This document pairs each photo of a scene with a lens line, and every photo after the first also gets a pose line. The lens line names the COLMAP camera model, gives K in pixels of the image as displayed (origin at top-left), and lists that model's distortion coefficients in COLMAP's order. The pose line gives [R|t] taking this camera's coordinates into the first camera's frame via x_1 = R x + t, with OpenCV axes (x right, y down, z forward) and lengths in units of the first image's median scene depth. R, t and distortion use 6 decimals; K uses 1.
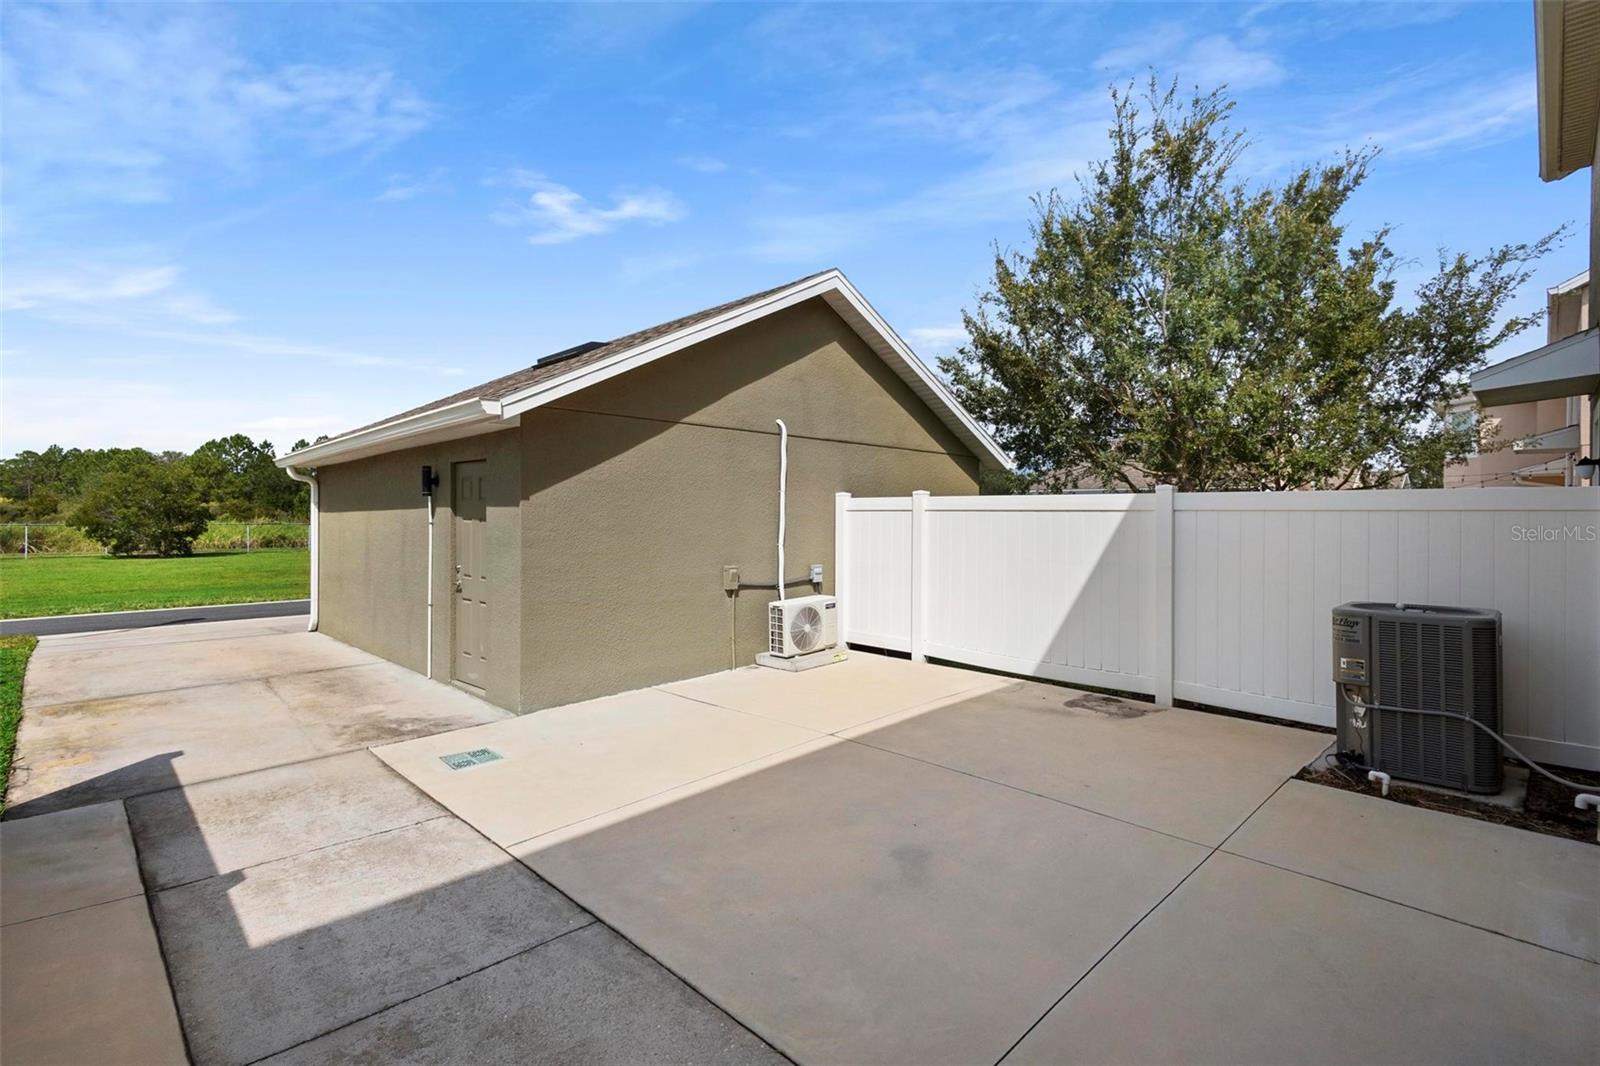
lens RADIAL K [[730.4, 0, 801.3], [0, 730.4, 522.3], [0, 0, 1]] dist [0.015934, -0.005343]
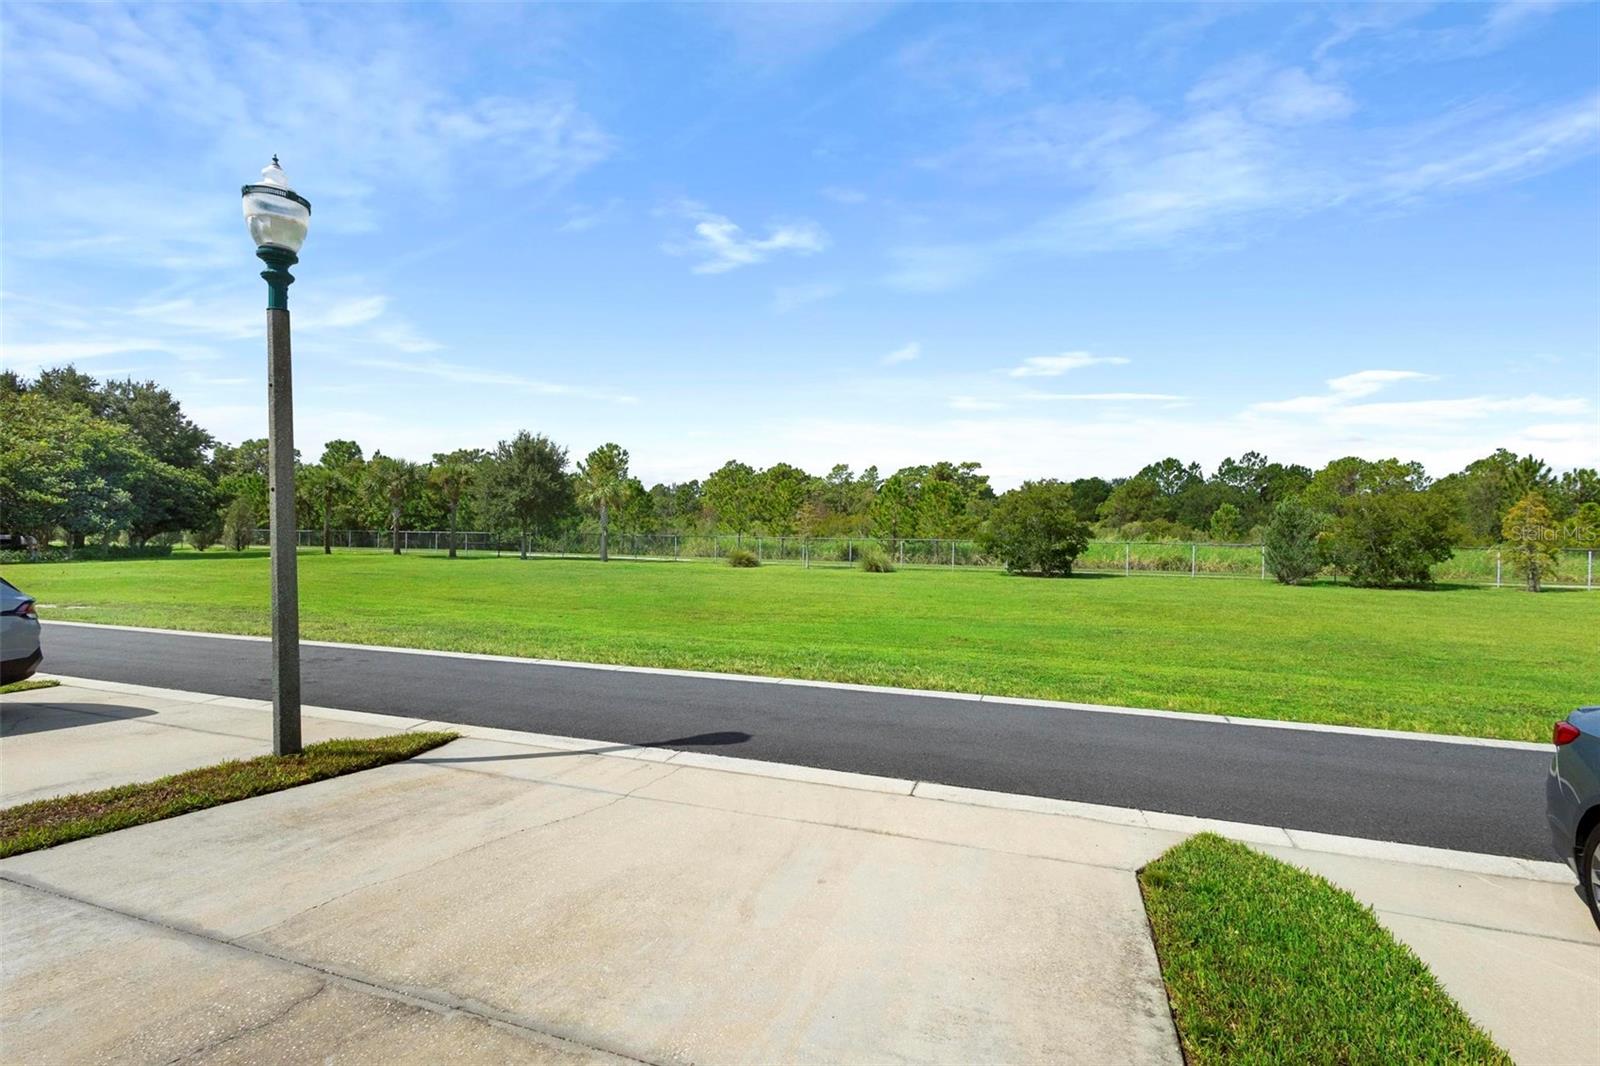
lens RADIAL K [[730.4, 0, 801.3], [0, 730.4, 522.3], [0, 0, 1]] dist [0.015934, -0.005343]
pose [[0.416111, -0.010056, -0.909258, -0.761230], [-0.016940, 0.999680, -0.018808, 0.003209], [0.909156, 0.023229, 0.415808, 1.756445]]
